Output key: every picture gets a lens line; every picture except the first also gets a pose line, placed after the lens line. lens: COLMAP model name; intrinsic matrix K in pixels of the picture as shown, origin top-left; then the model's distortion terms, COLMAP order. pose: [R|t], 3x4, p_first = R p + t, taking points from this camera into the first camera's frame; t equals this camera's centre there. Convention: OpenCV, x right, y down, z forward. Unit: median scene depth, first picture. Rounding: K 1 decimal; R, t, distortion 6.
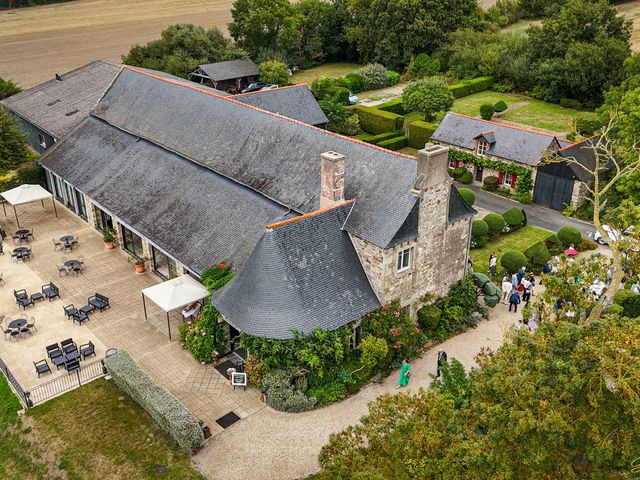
lens RADIAL K [[623.4, 0, 320.0], [0, 623.4, 240.0], [0, 0, 1]] dist [0.112575, -0.195589]
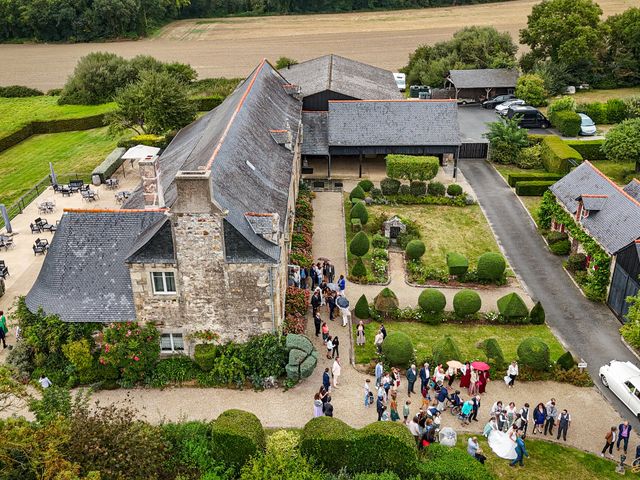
lens RADIAL K [[623.4, 0, 320.0], [0, 623.4, 240.0], [0, 0, 1]] dist [0.112575, -0.195589]
pose [[0.752214, 0.272933, -0.599735, 0.821595], [-0.272909, 0.957490, 0.093450, -0.173421], [0.599746, 0.093379, 0.794723, 0.374924]]
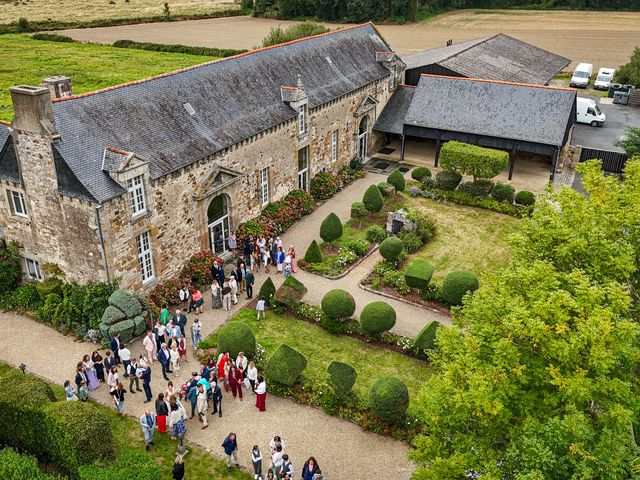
lens RADIAL K [[623.4, 0, 320.0], [0, 623.4, 240.0], [0, 0, 1]] dist [0.112575, -0.195589]
pose [[0.361896, 0.401334, -0.841405, 1.035037], [-0.405690, 0.880435, 0.245459, -0.308003], [0.839313, 0.252519, 0.481444, 0.902647]]
